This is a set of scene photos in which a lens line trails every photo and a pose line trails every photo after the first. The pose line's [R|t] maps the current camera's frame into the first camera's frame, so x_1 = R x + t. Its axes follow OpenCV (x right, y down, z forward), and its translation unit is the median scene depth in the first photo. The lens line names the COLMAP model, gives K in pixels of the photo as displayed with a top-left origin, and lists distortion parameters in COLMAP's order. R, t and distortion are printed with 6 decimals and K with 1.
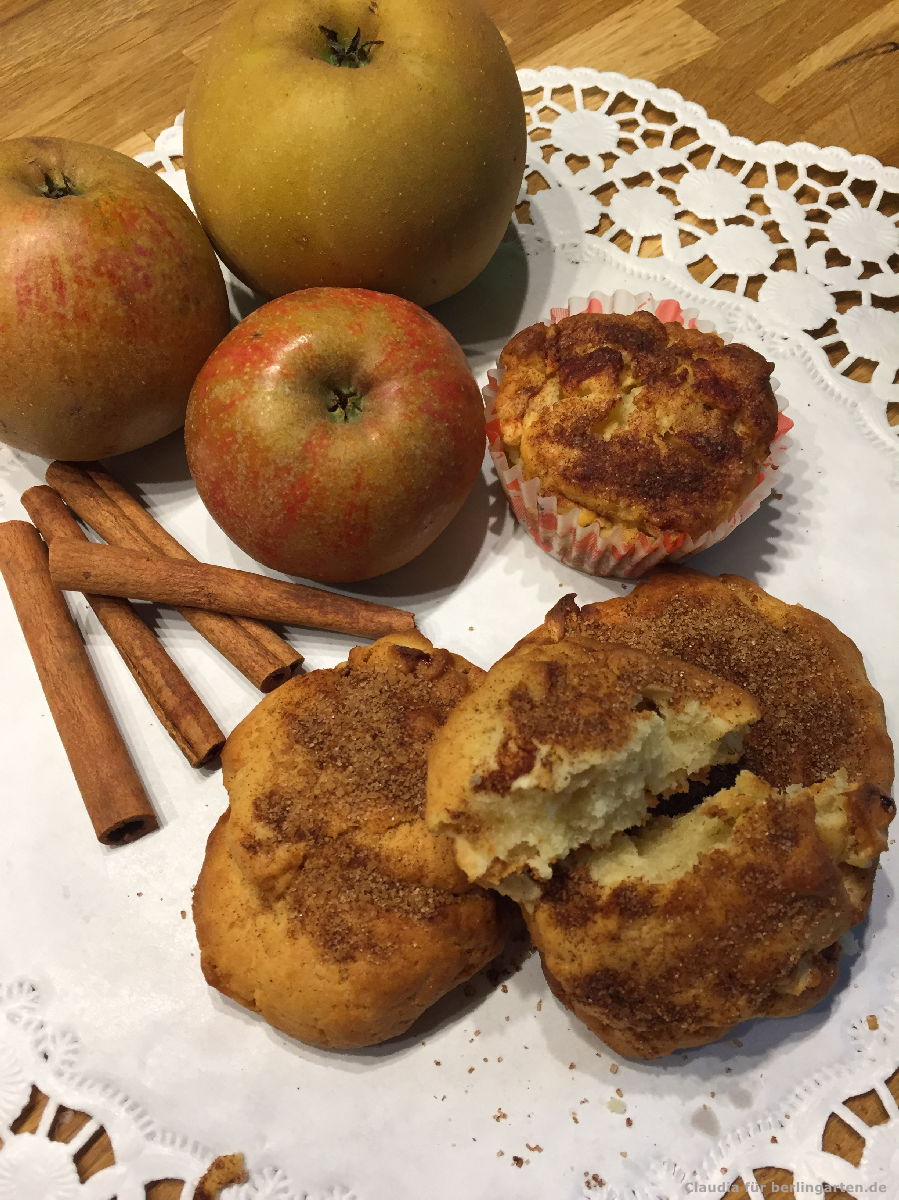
lens RADIAL K [[1016.5, 0, 461.7], [0, 1016.5, 601.2], [0, 0, 1]] dist [0.077935, -0.172271]
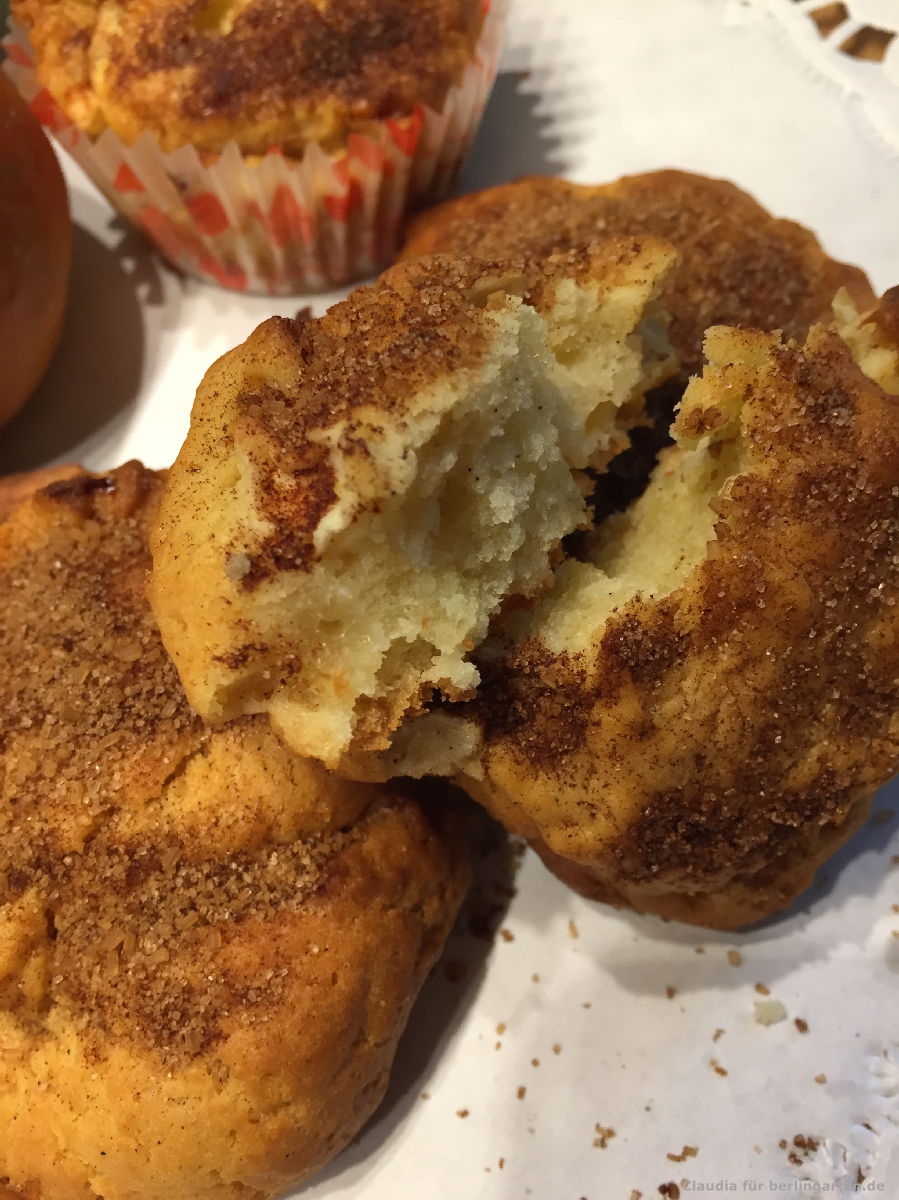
lens RADIAL K [[1016.5, 0, 461.7], [0, 1016.5, 601.2], [0, 0, 1]] dist [0.077935, -0.172271]
pose [[0.872295, -0.465046, 0.151109, 0.022015], [0.463272, 0.884865, 0.048923, 0.187389], [-0.156463, 0.027329, 0.987306, 0.469401]]
